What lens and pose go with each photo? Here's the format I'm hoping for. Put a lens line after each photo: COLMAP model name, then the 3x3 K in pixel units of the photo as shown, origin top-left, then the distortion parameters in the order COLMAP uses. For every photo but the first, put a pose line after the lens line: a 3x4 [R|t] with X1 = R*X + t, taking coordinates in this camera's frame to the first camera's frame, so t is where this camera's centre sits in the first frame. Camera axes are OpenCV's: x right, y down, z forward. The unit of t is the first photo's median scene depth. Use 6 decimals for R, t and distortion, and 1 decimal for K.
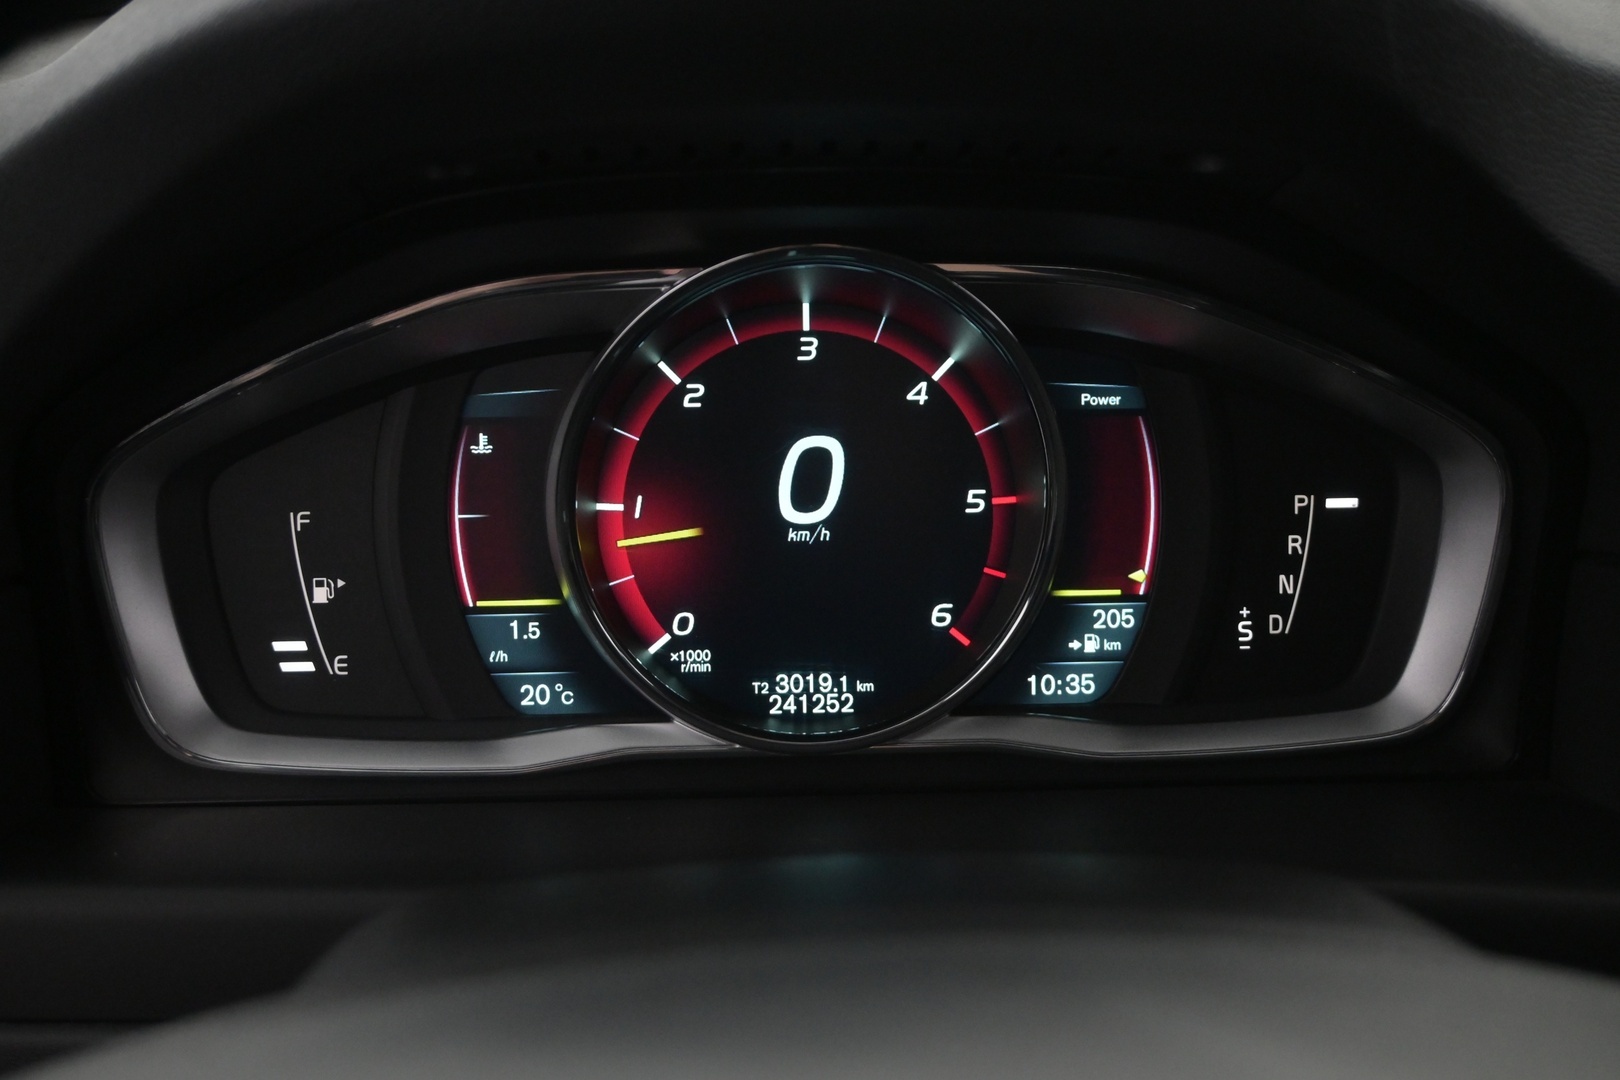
lens RADIAL K [[2132.5, 0, 816.8], [0, 2132.5, 543.5], [0, 0, 1]] dist [0.005132, 0.000000]
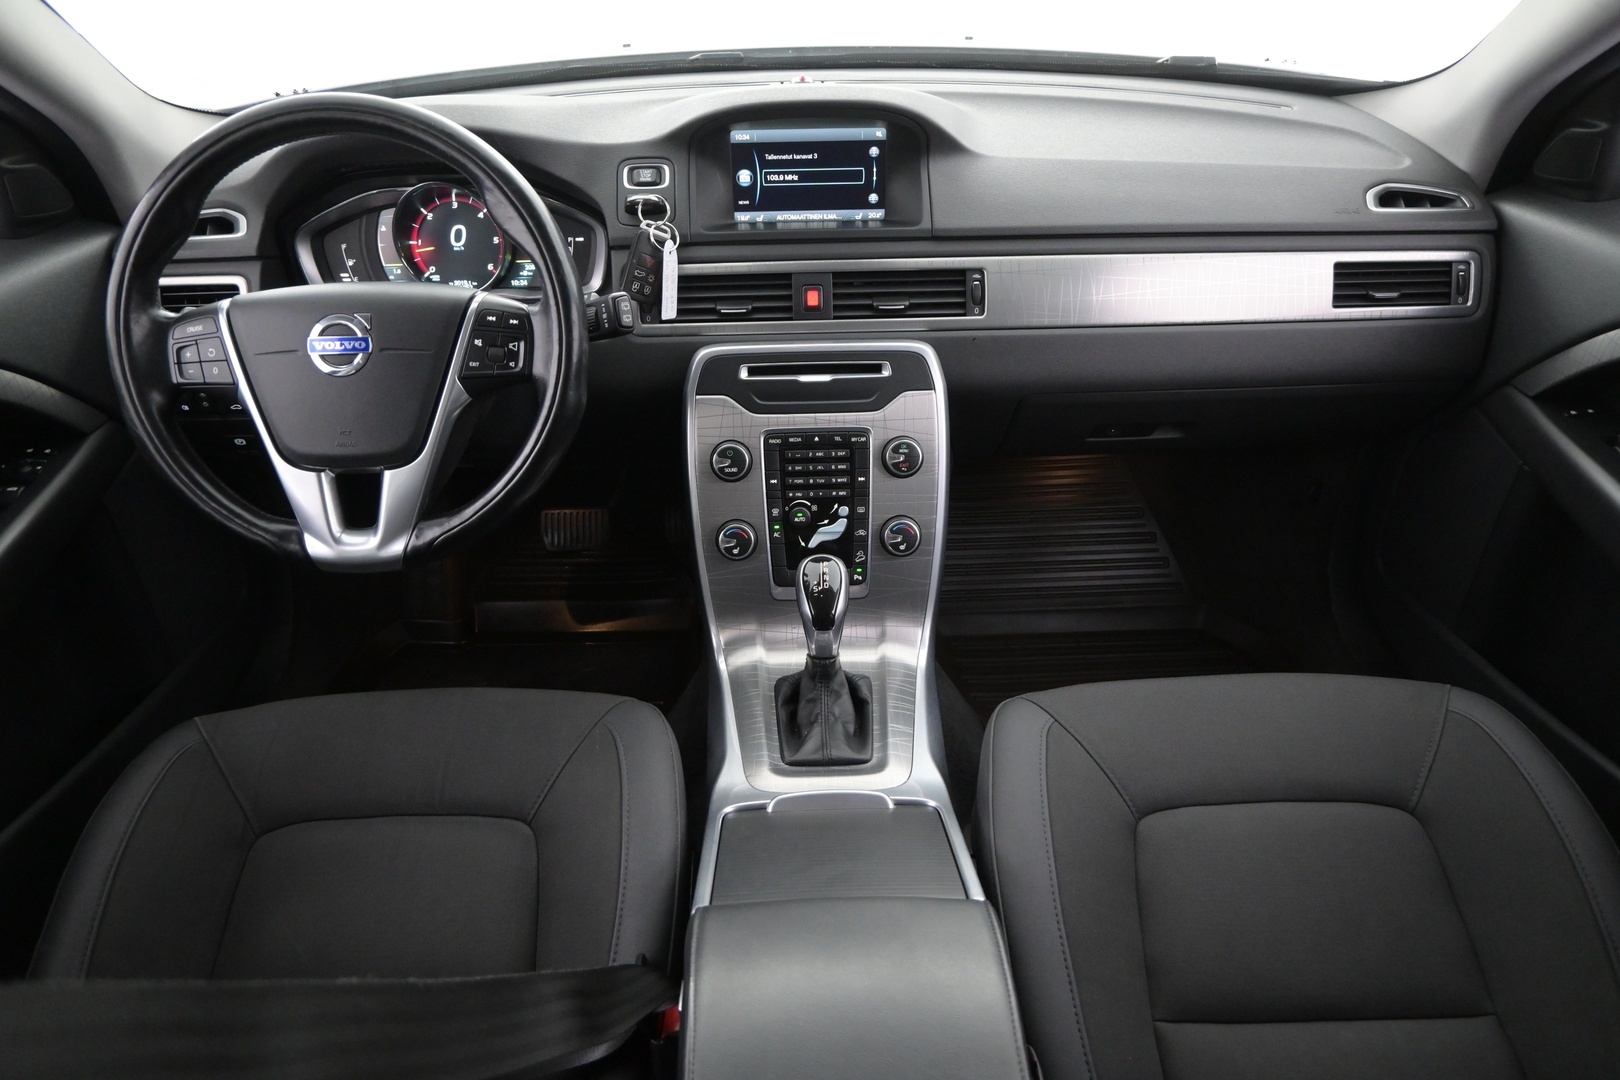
lens RADIAL K [[1124.8, 0, 806.3], [0, 1124.8, 528.6], [0, 0, 1]] dist [0.003877, 0.000379]
pose [[0.998993, -0.004965, -0.044586, 0.822112], [0.013157, 0.982579, 0.185379, 0.144510], [0.042889, -0.185779, 0.981655, -1.383523]]
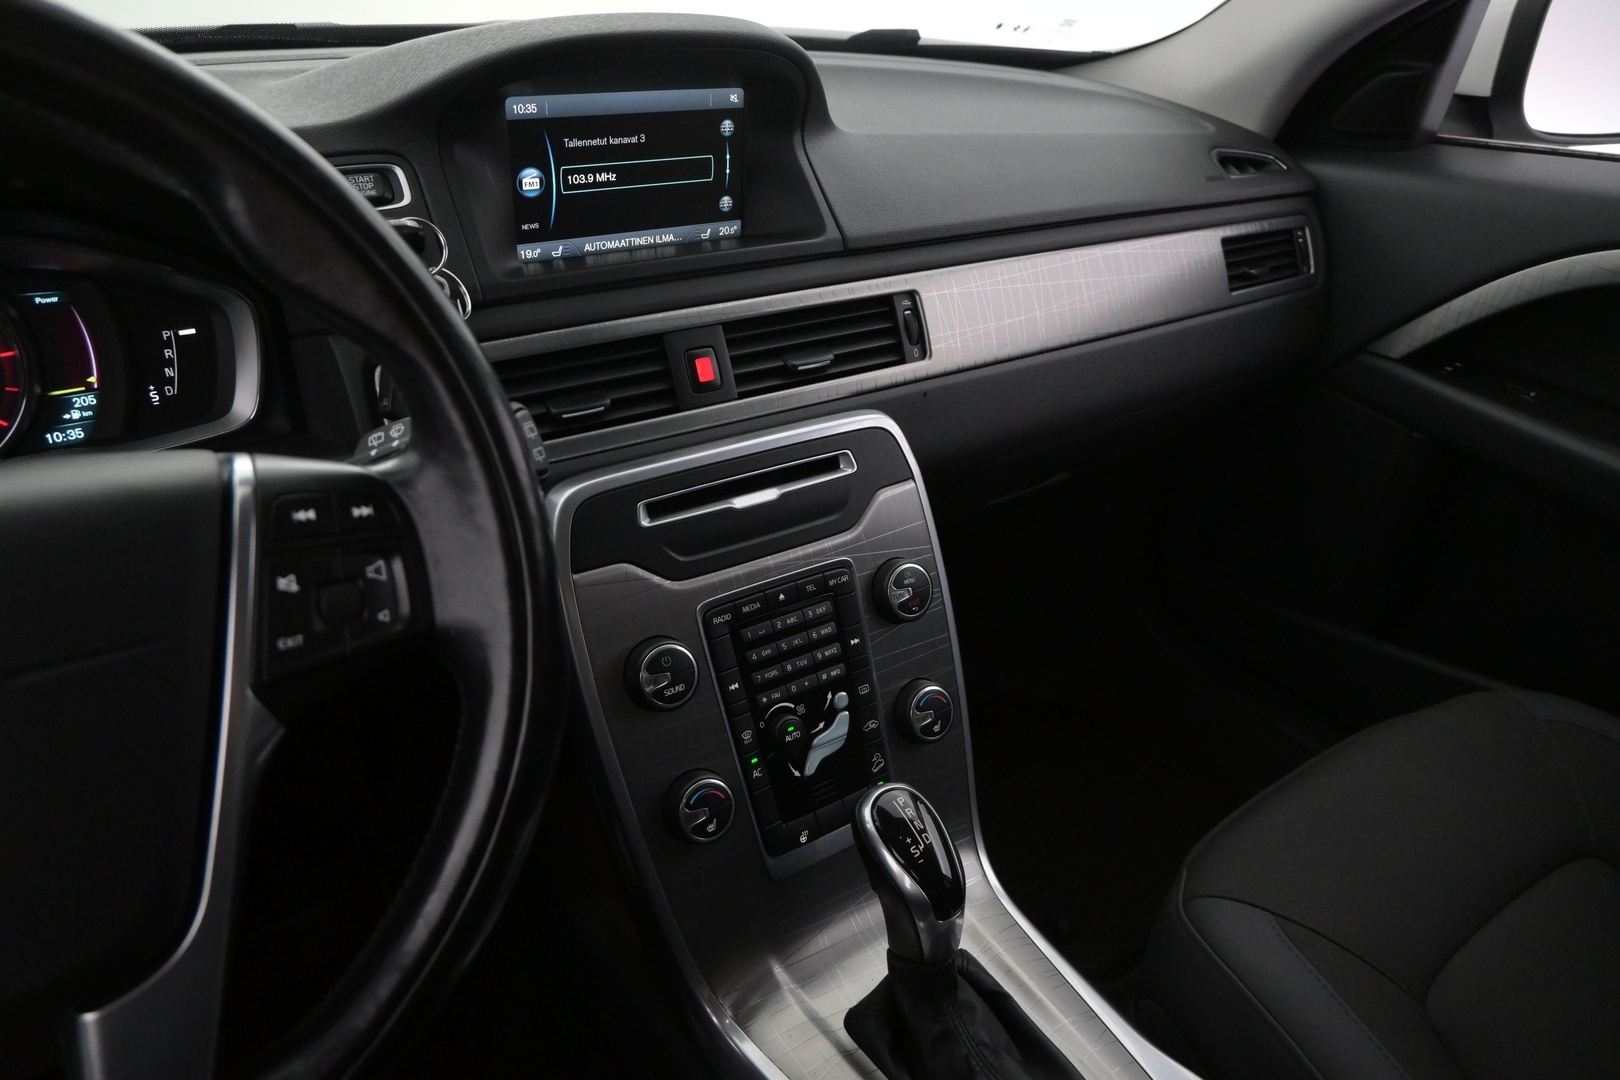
lens RADIAL K [[1124.8, 0, 814.6], [0, 1124.8, 533.2], [0, 0, 1]] dist [0.003877, 0.000379]
pose [[0.849855, -0.231262, 0.473567, 0.198779], [0.162640, 0.969806, 0.181725, 0.079017], [-0.501294, -0.077419, 0.861807, -0.373463]]
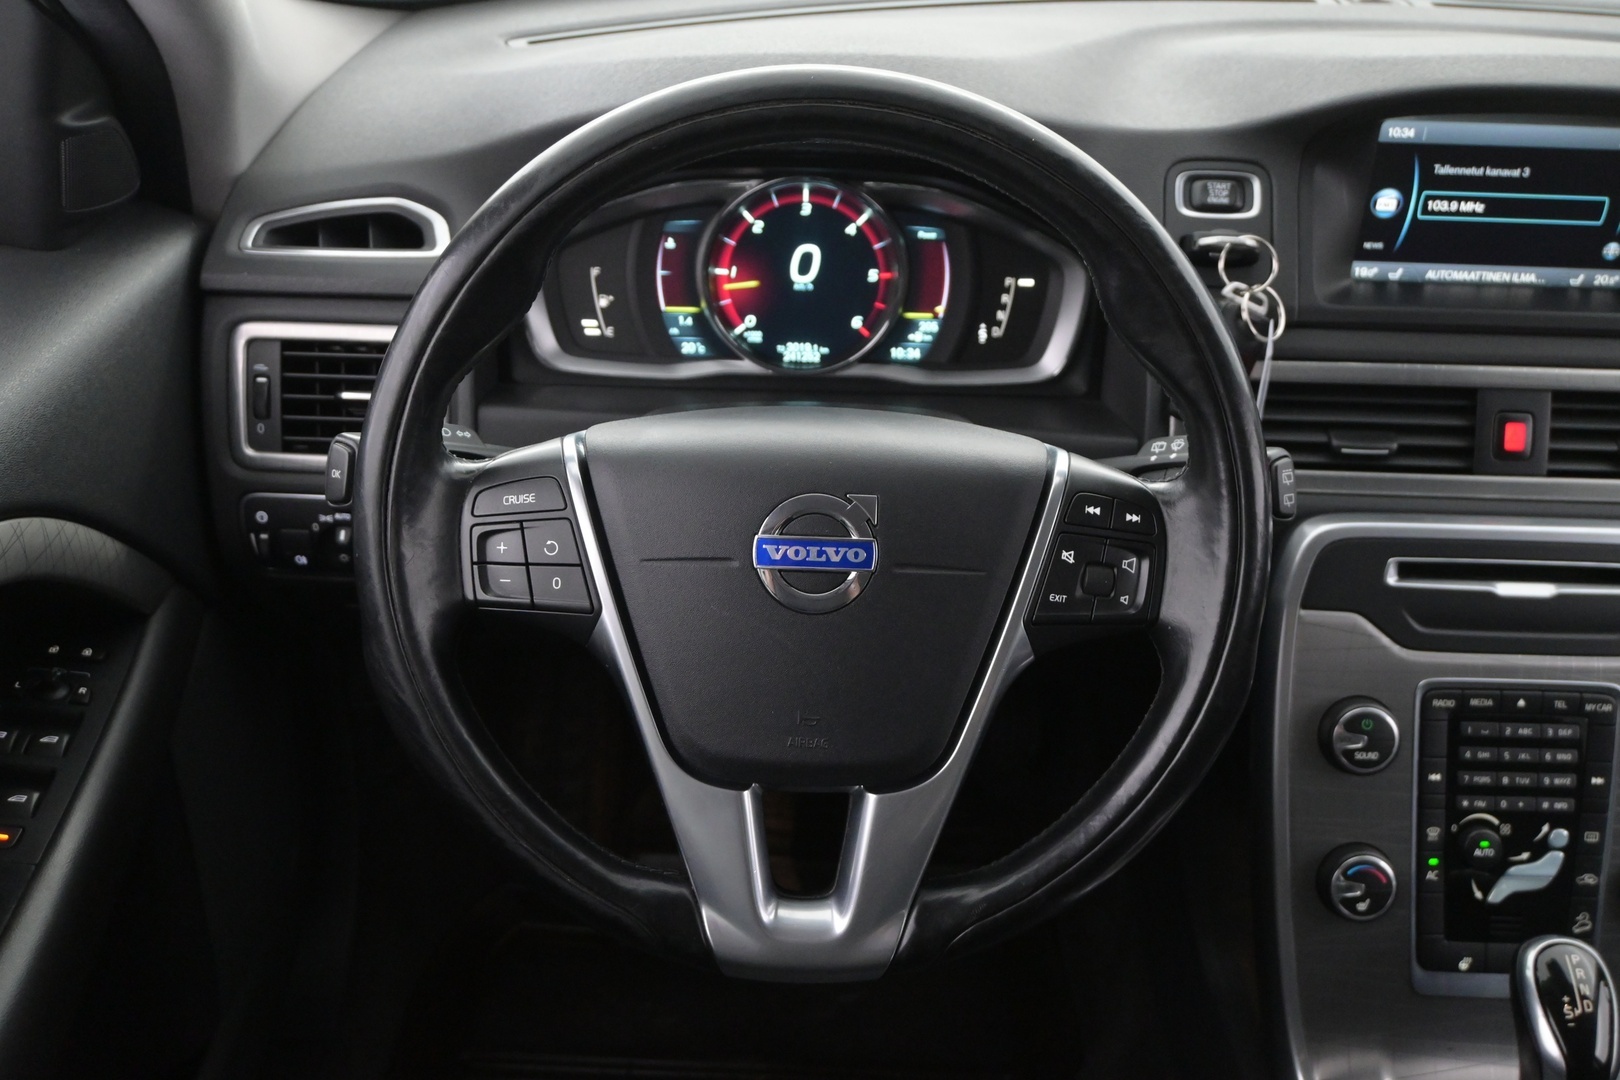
lens RADIAL K [[1820.8, 0, 806.9], [0, 1820.8, 531.0], [0, 0, 1]] dist [0.009576, 0.000000]
pose [[0.998313, 0.048168, -0.032408, 0.080516], [-0.042136, 0.985174, 0.166301, -0.074634], [0.039938, -0.164655, 0.985542, -1.084958]]
